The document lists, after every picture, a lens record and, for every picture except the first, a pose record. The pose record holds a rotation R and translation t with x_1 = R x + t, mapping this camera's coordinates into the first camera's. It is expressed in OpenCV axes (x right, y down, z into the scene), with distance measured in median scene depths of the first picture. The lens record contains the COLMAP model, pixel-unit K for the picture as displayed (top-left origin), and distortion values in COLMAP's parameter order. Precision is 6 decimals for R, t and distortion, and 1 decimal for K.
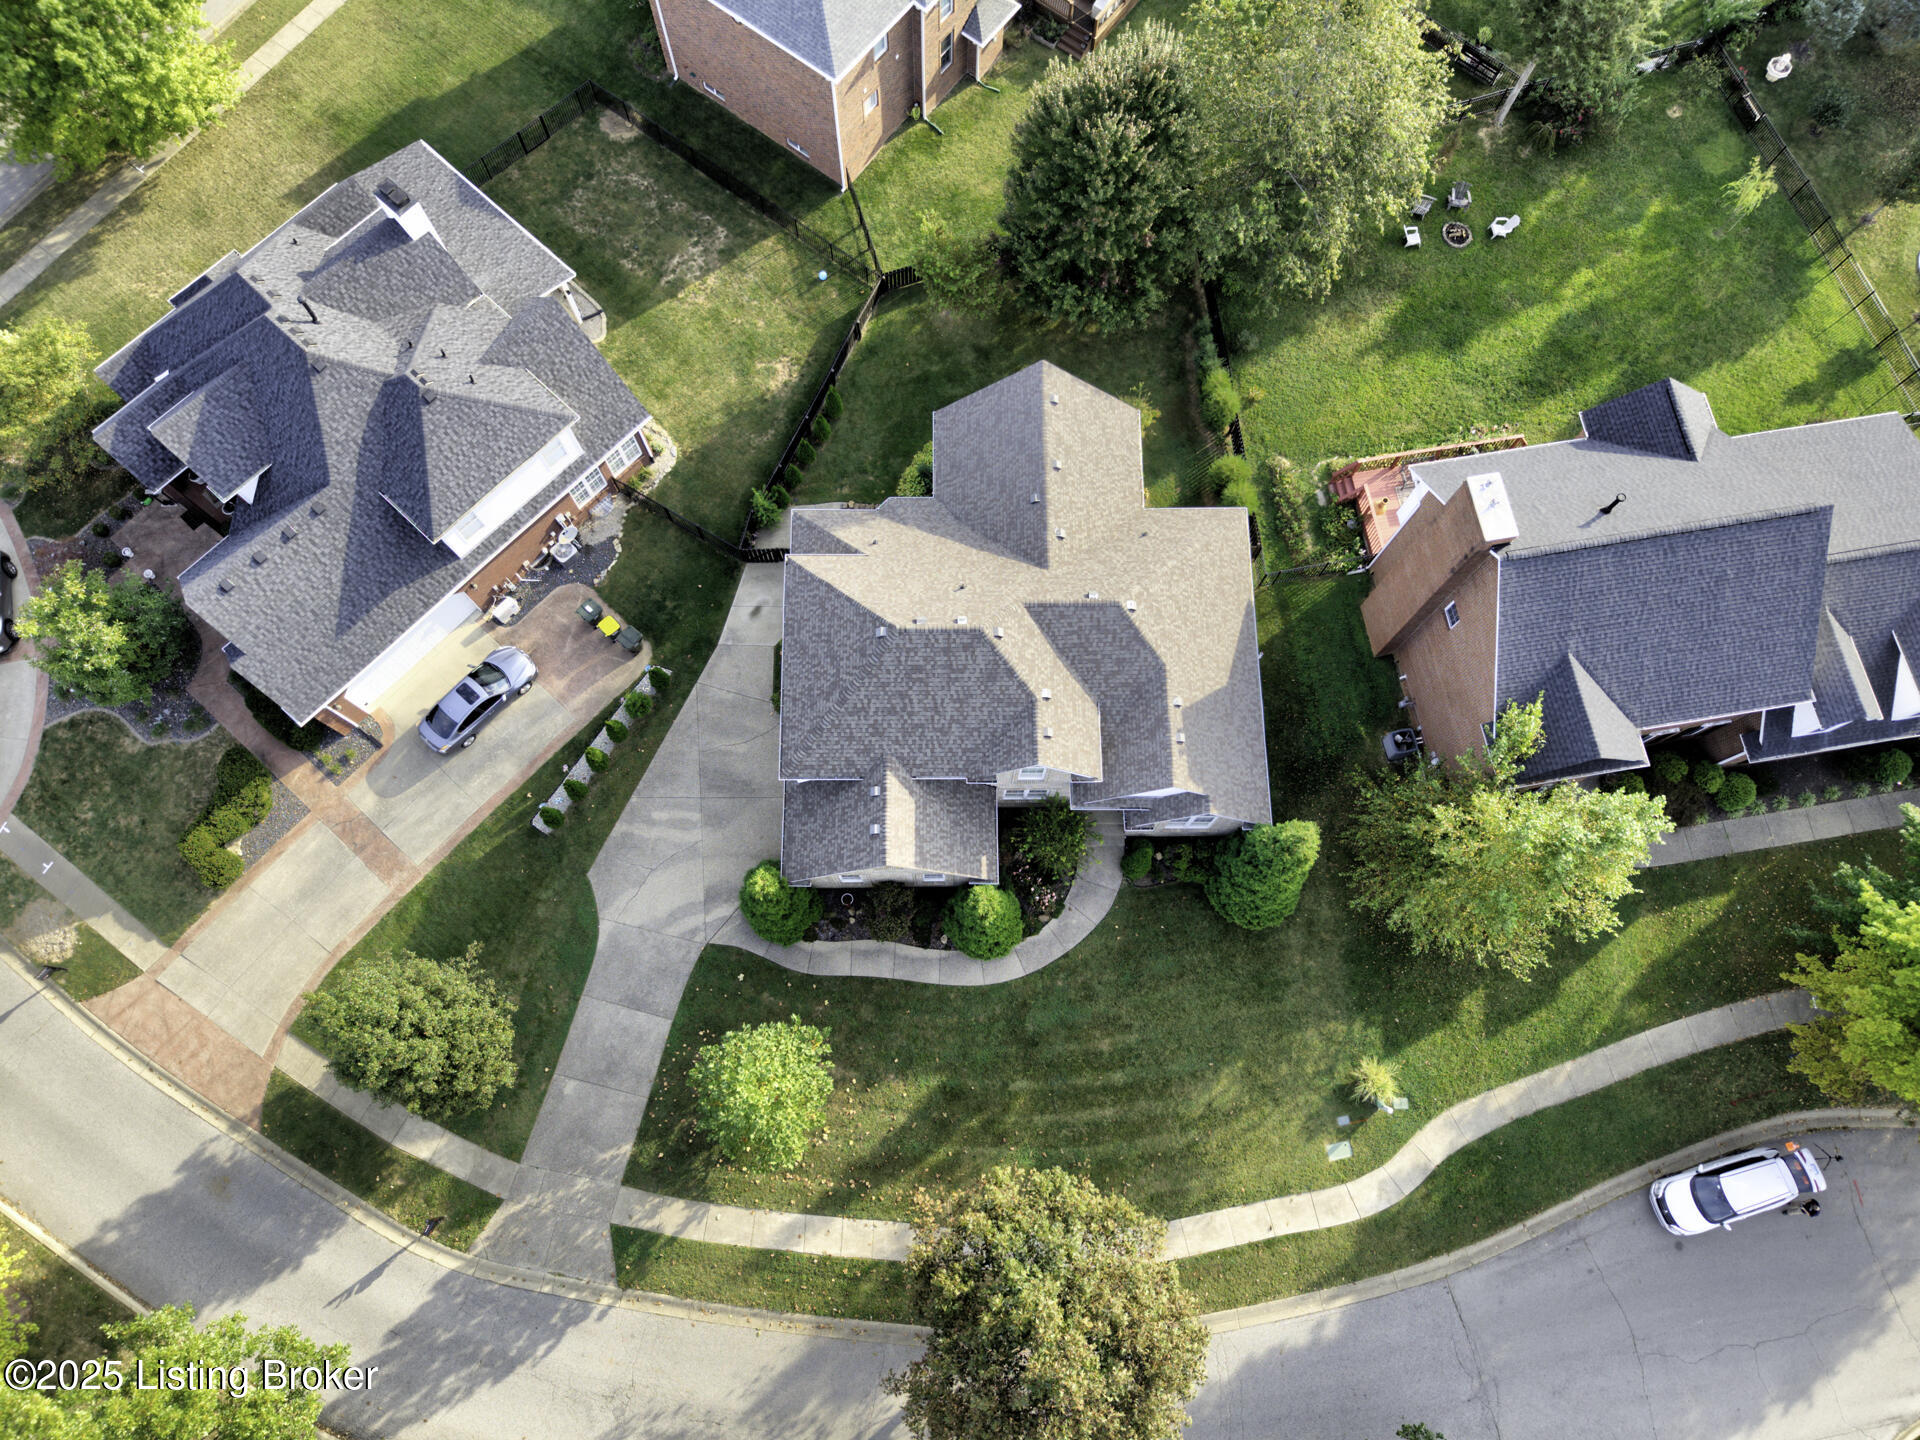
lens RADIAL K [[1329.5, 0, 955.0], [0, 1329.5, 717.2], [0, 0, 1]] dist [0.051301, -0.004218]
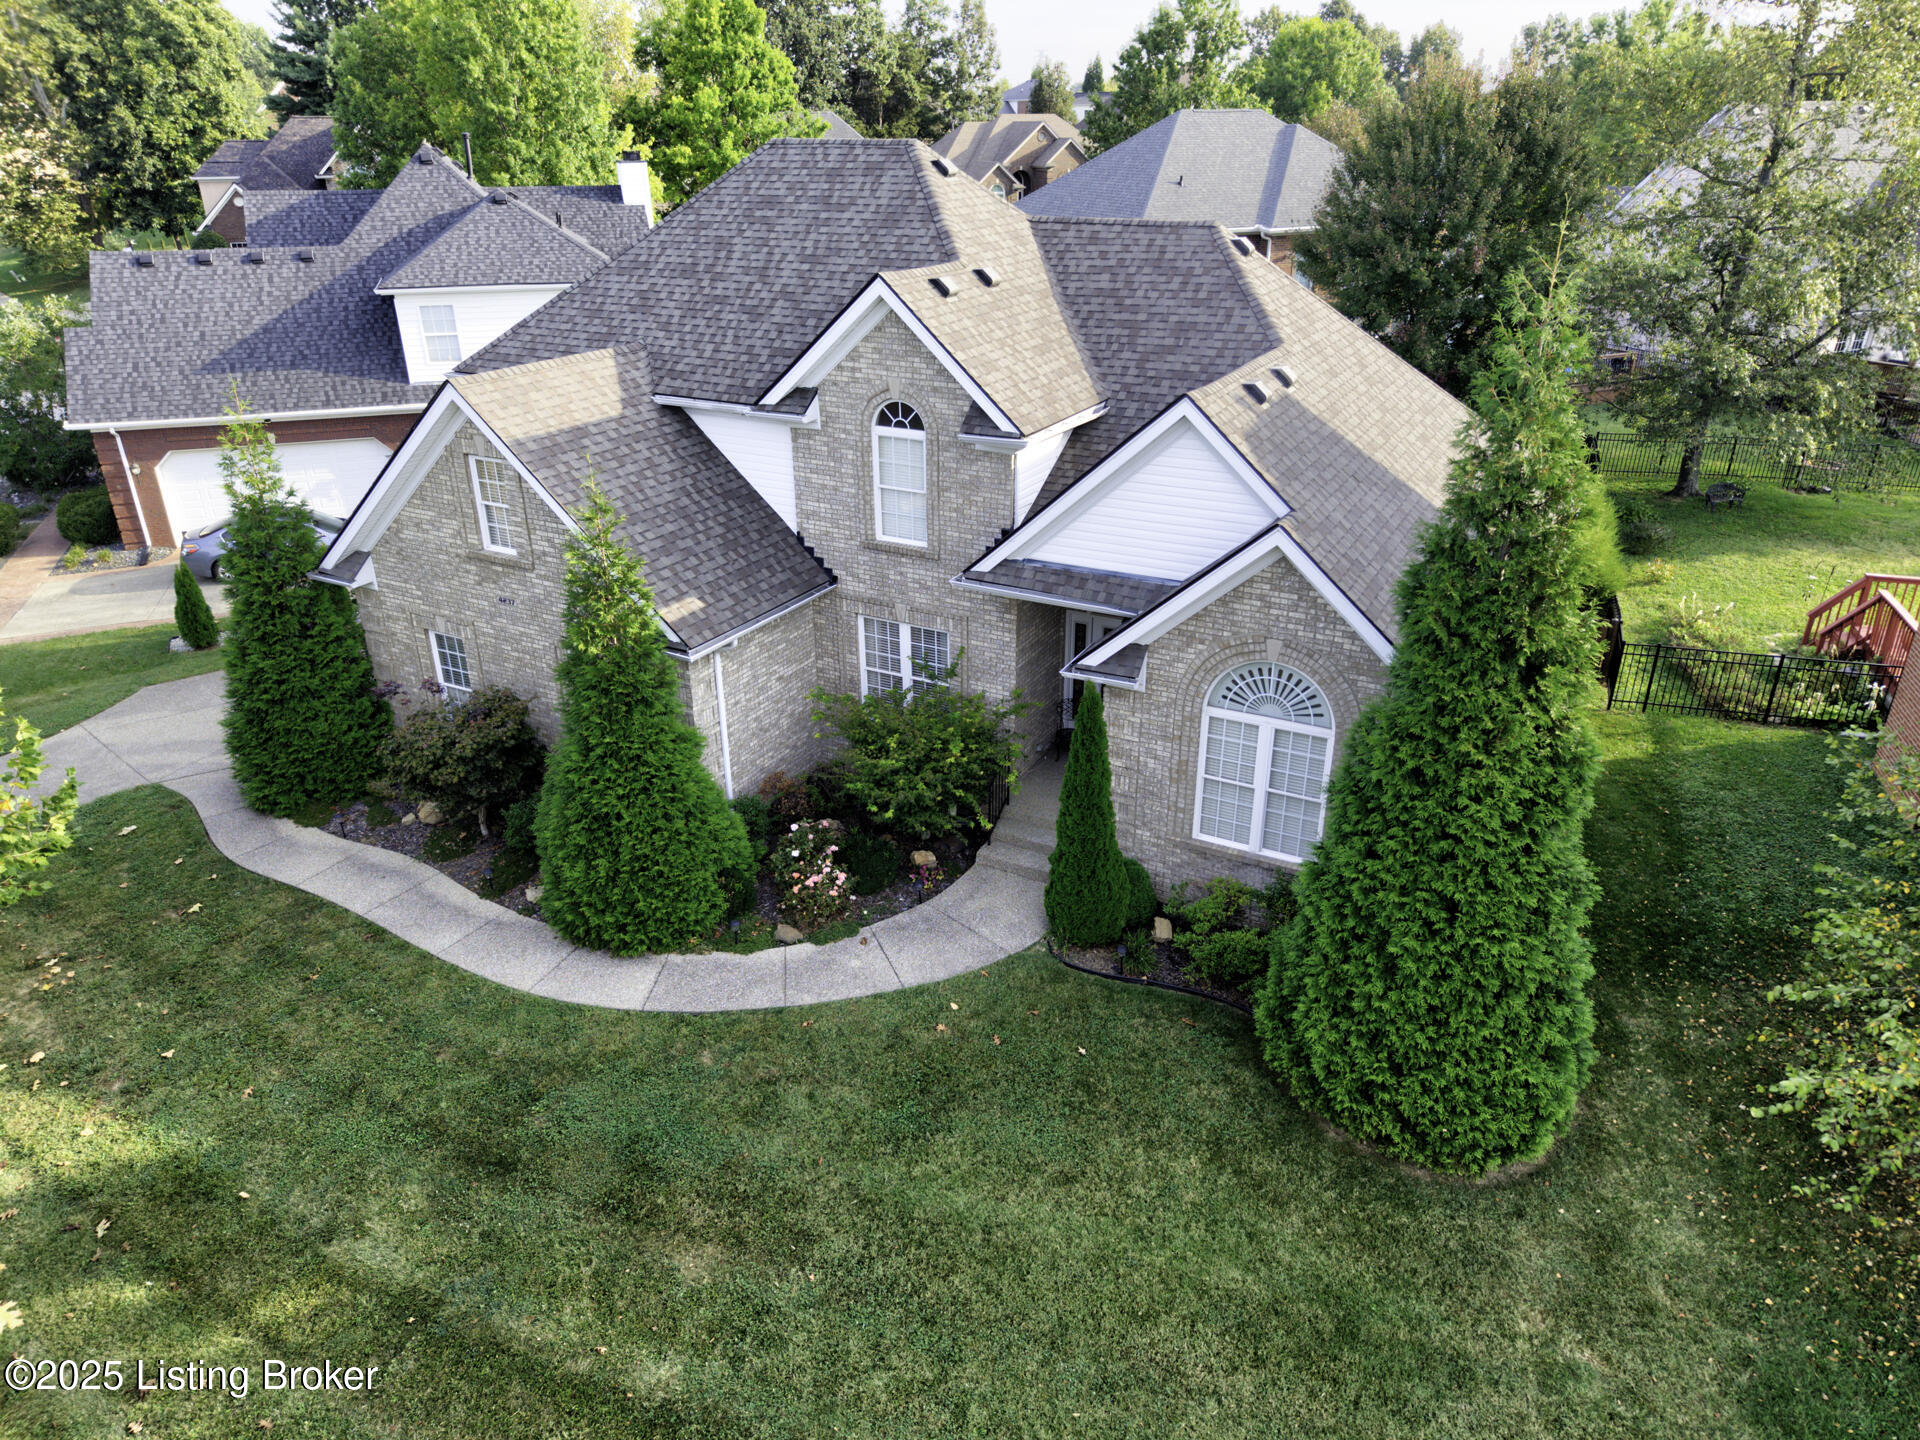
lens RADIAL K [[1293.3, 0, 960.0], [0, 1293.3, 720.0], [0, 0, 1]] dist [0.005536, 0.000237]
pose [[0.876492, 0.190782, -0.441999, 0.248243], [-0.457413, 0.616320, -0.641033, 0.315278], [0.150116, 0.764036, 0.627466, 0.747505]]
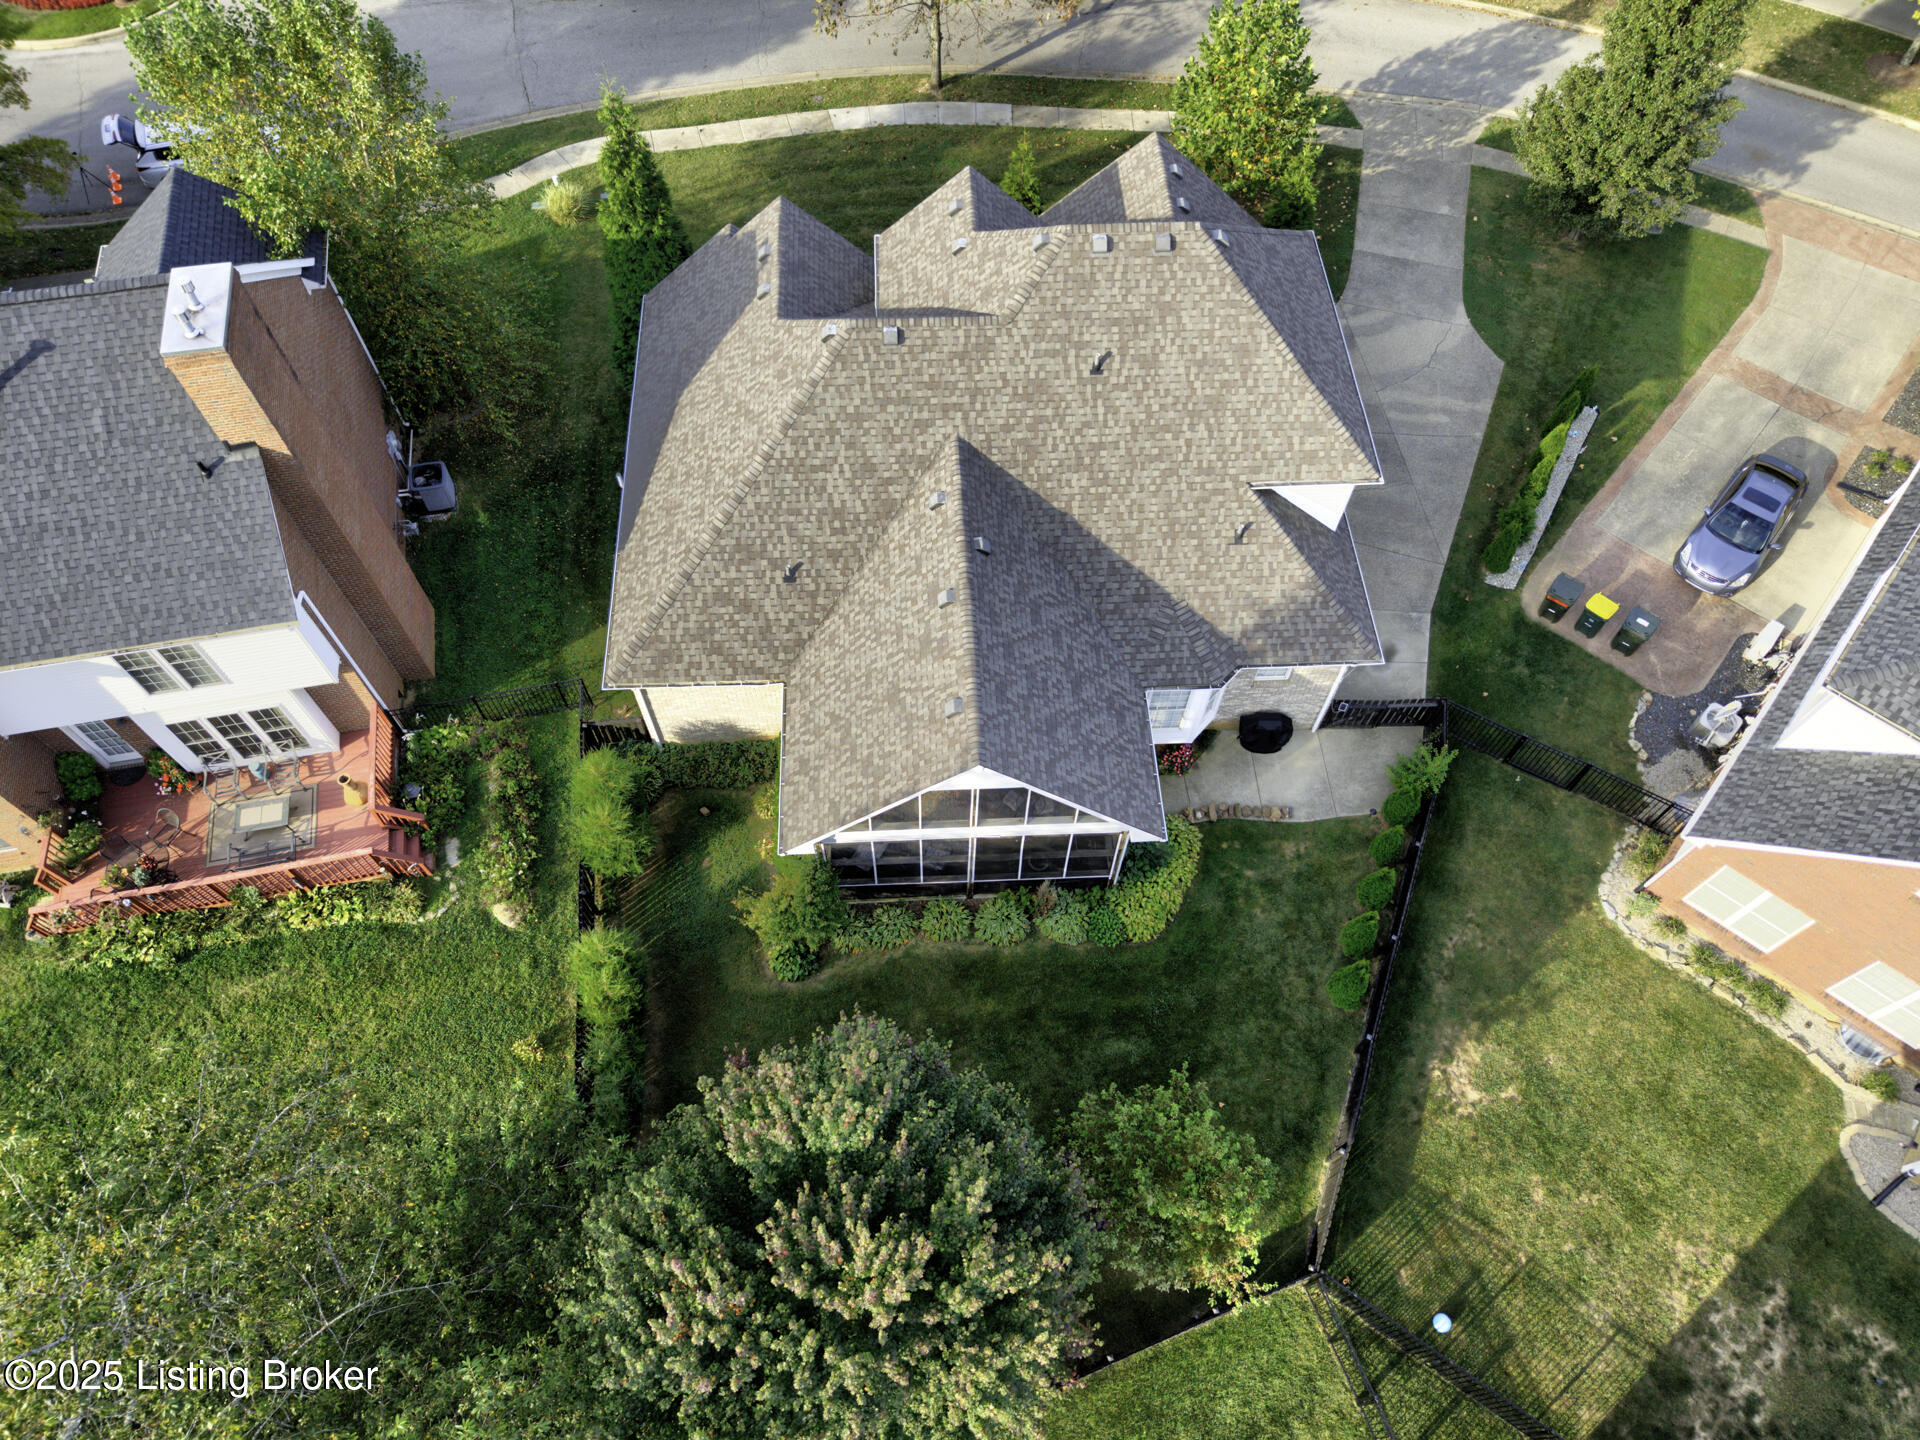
lens RADIAL K [[1298.7, 0, 960.0], [0, 1298.7, 720.0], [0, 0, 1]] dist [-0.000709, 0.038794]
pose [[-0.998590, 0.015895, -0.050641, 0.097733], [-0.048172, -0.672006, 0.738977, -0.602328], [-0.022285, 0.740375, 0.671824, 0.654363]]
